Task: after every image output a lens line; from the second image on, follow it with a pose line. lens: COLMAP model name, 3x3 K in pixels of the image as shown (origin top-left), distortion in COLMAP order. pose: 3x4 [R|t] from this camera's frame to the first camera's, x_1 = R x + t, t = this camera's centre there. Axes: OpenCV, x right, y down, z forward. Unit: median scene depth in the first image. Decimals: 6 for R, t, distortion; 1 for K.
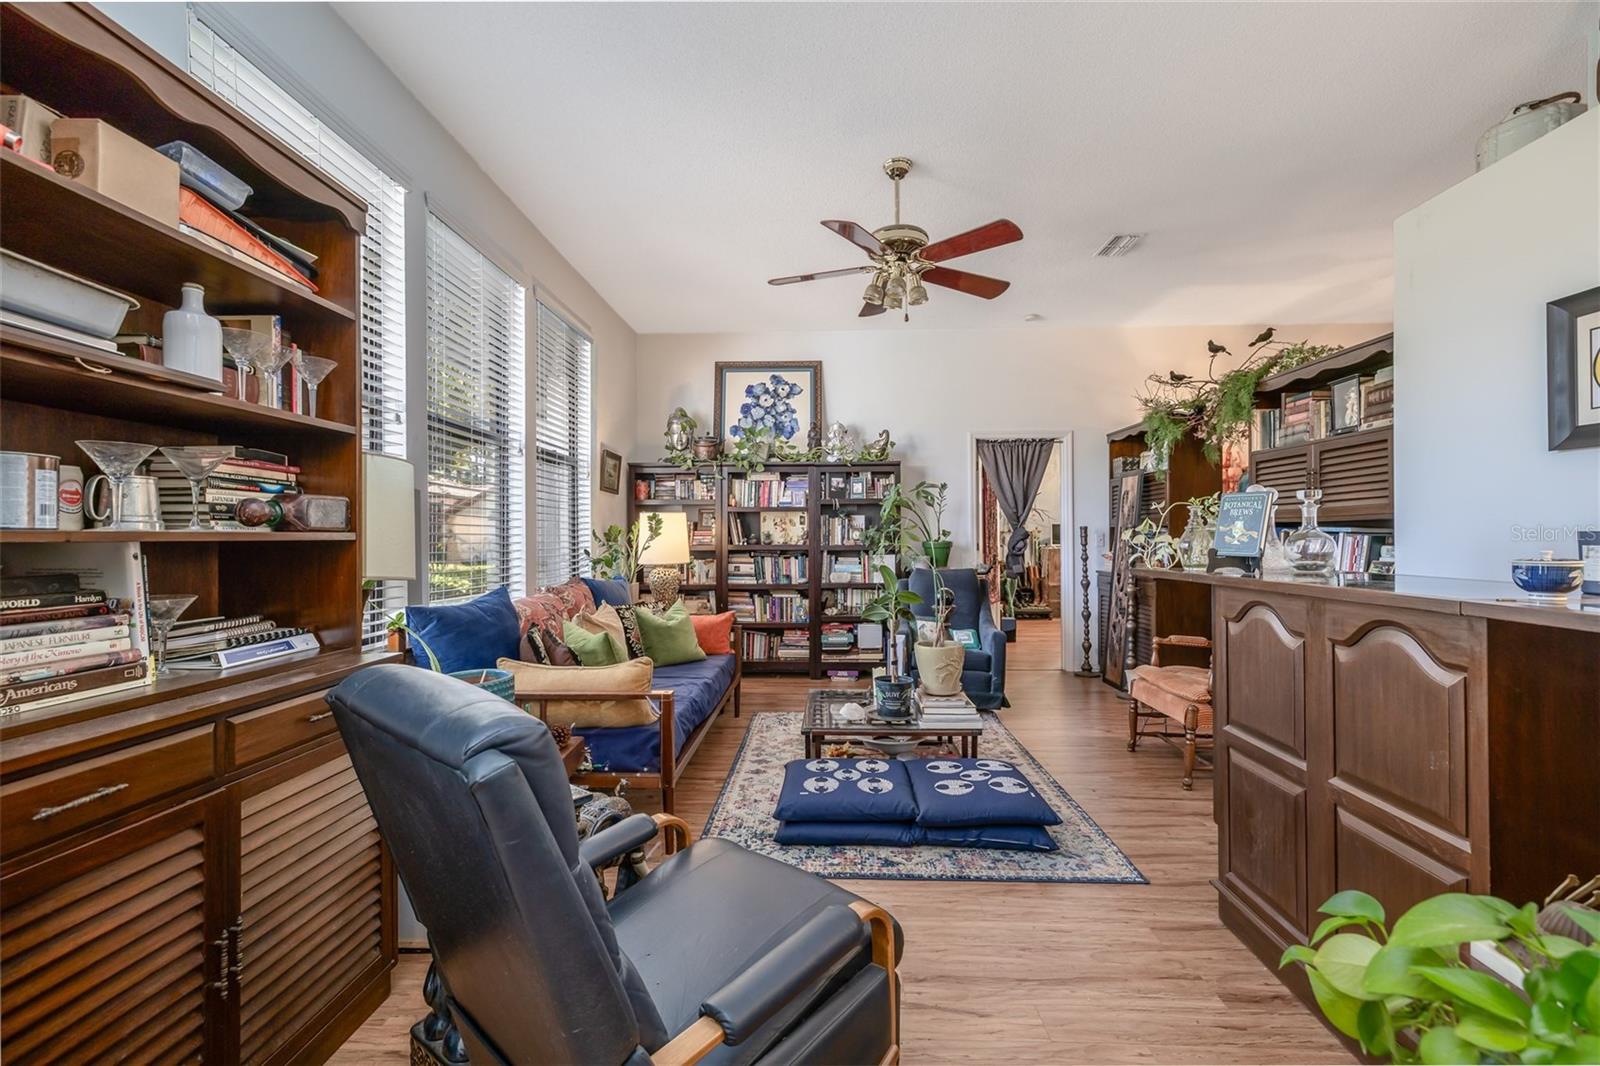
lens RADIAL K [[670.9, 0, 800.0], [0, 670.9, 533.0], [0, 0, 1]] dist [-0.000659, 0.000101]
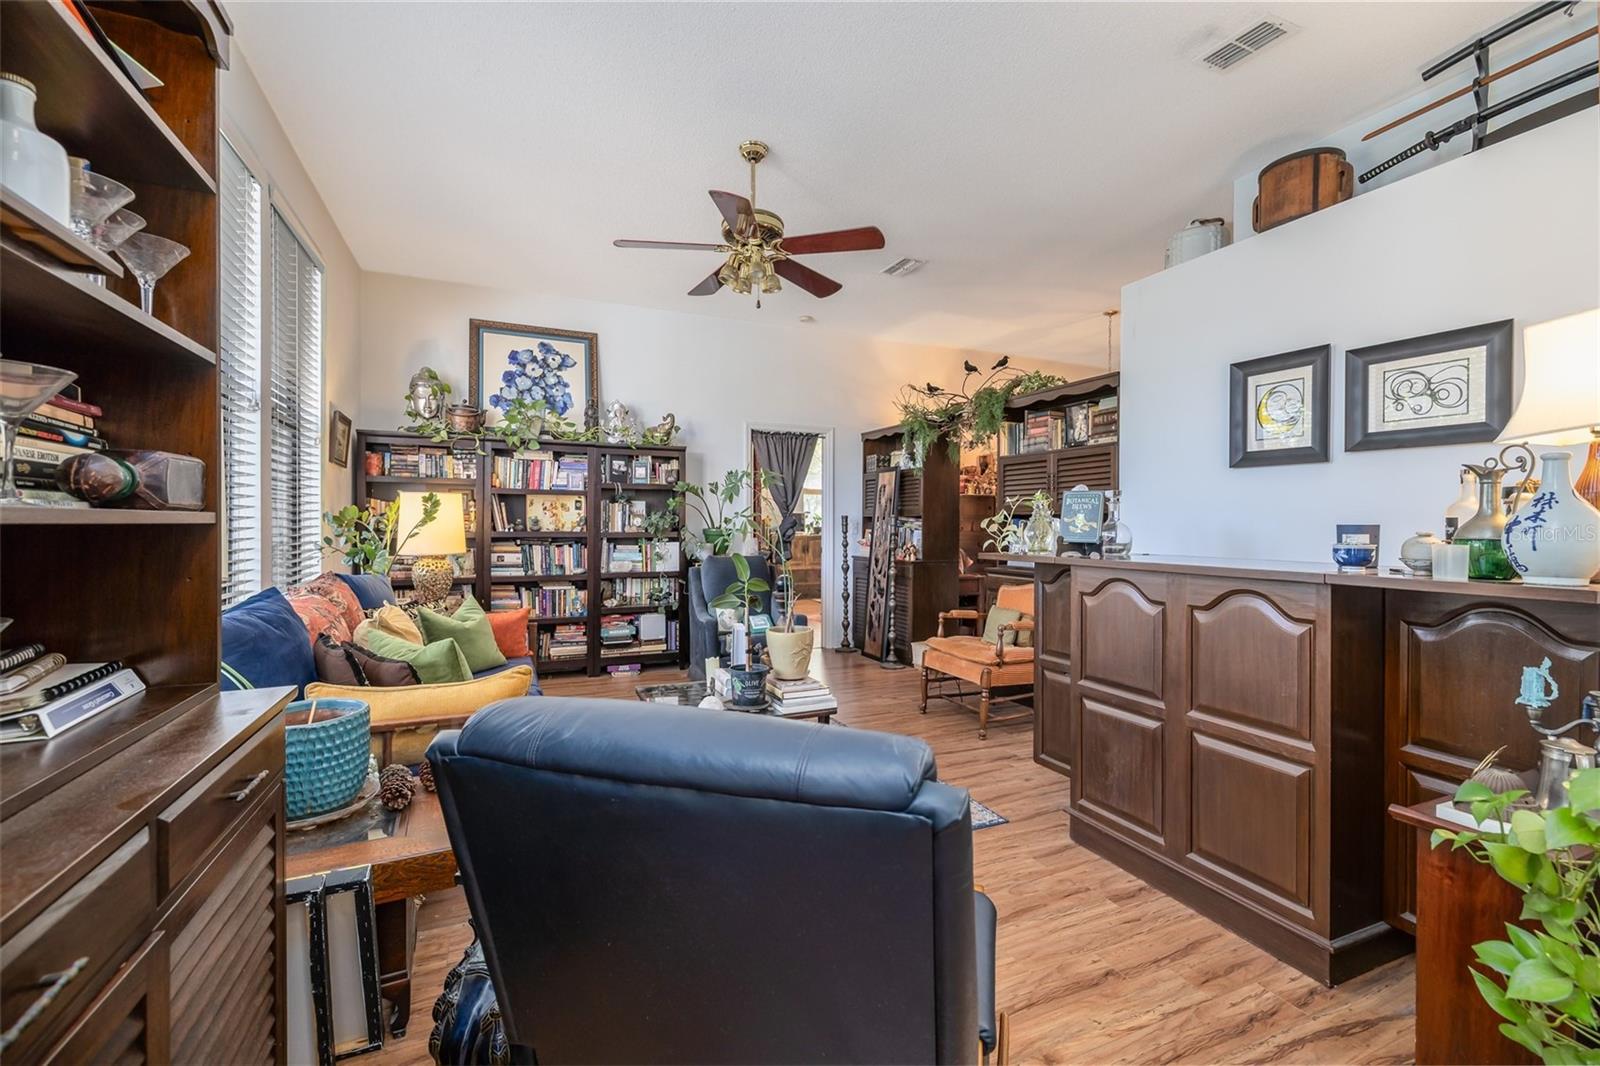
lens RADIAL K [[670.7, 0, 797.1], [0, 670.7, 525.3], [0, 0, 1]] dist [-0.001286, 0.000017]
pose [[0.899726, 0.006985, 0.436400, -0.131523], [-0.010348, 0.999932, 0.005331, 0.000790], [-0.436333, -0.009313, 0.899737, 0.045275]]
